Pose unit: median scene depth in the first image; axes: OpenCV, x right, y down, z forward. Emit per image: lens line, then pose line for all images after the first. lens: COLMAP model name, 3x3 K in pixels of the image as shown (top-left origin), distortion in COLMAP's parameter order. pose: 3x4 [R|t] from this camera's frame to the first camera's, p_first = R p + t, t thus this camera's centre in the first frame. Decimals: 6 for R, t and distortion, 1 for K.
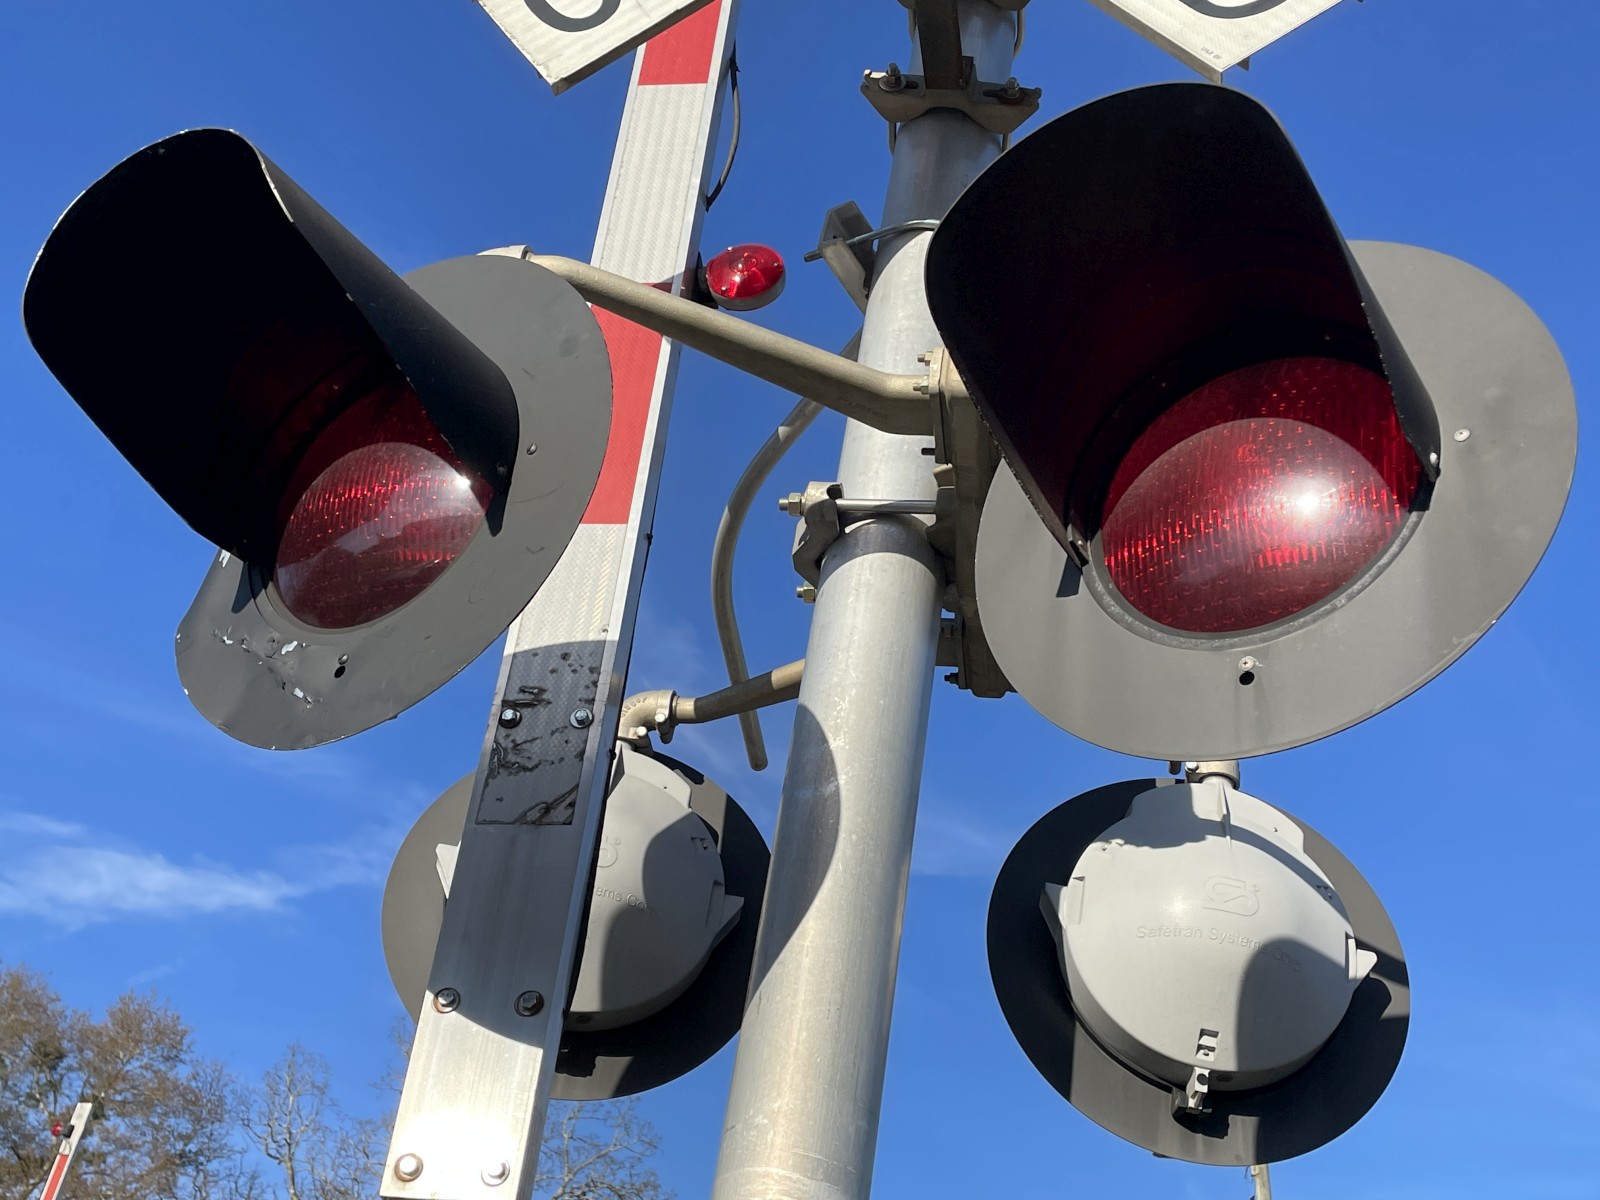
lens RADIAL K [[1792.9, 0, 804.9], [0, 1792.9, 609.7], [0, 0, 1]] dist [0.079195, 0.000000]
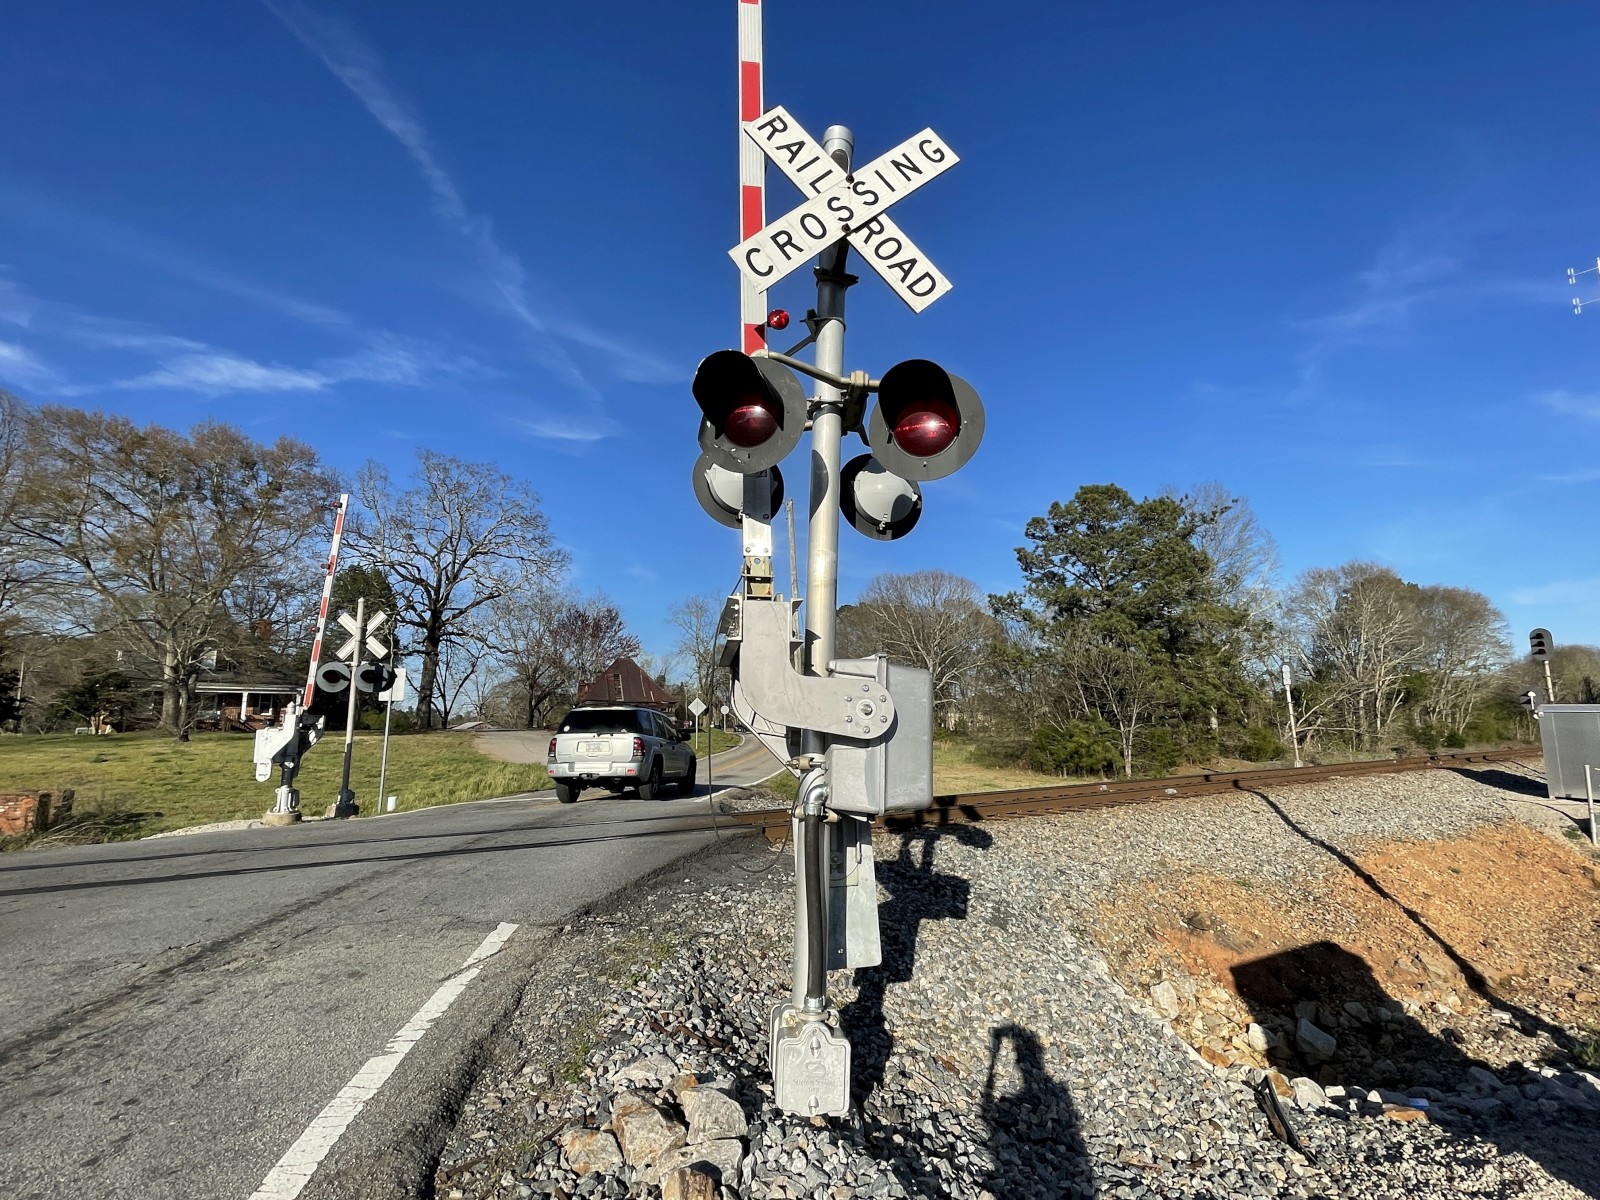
lens RADIAL K [[758.5, 0, 802.1], [0, 758.5, 610.0], [0, 0, 1]] dist [-0.001227, -0.002338]
pose [[0.964149, -0.053373, 0.259940, -0.120782], [-0.062051, 0.907062, 0.416398, -0.082286], [-0.258006, -0.417599, 0.871231, -0.180741]]
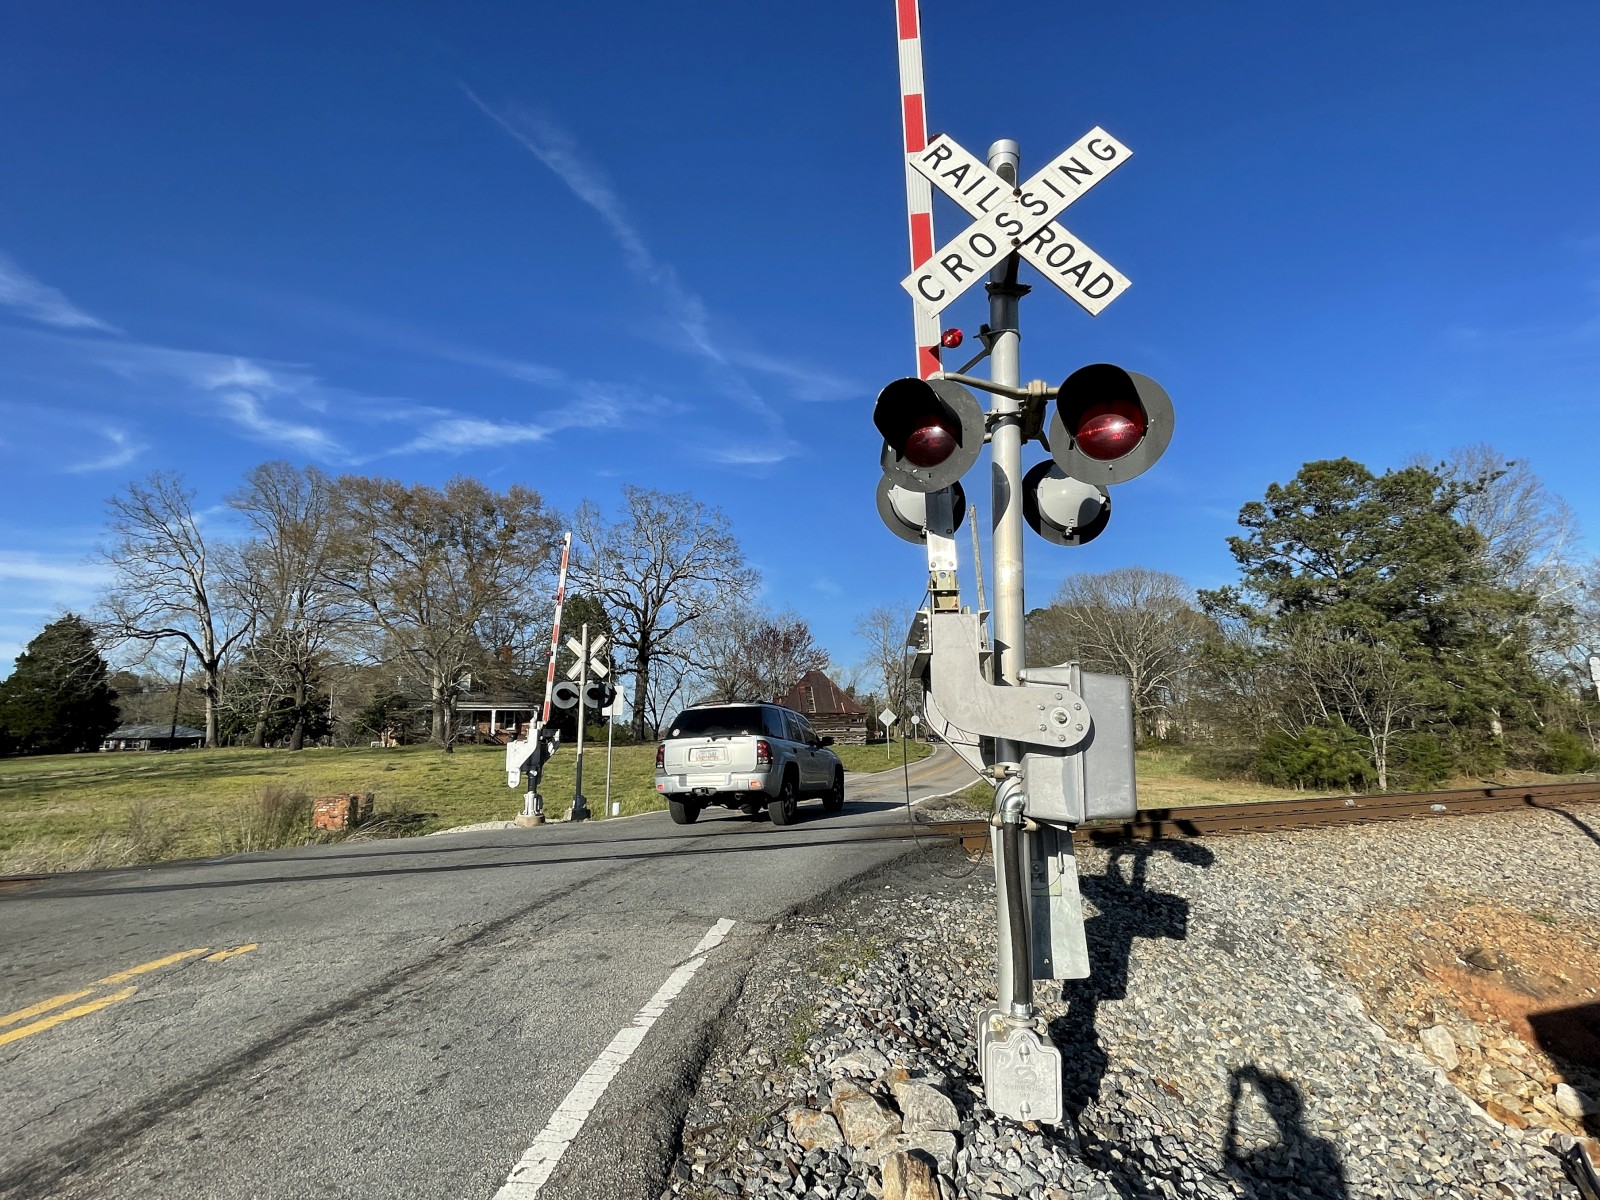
lens RADIAL K [[758.5, 0, 804.1], [0, 758.5, 606.4], [0, 0, 1]] dist [-0.001227, -0.002338]
pose [[0.995019, -0.096506, 0.024992, -0.125286], [0.078638, 0.913921, 0.398202, -0.092345], [-0.061269, -0.394253, 0.916957, -0.195843]]
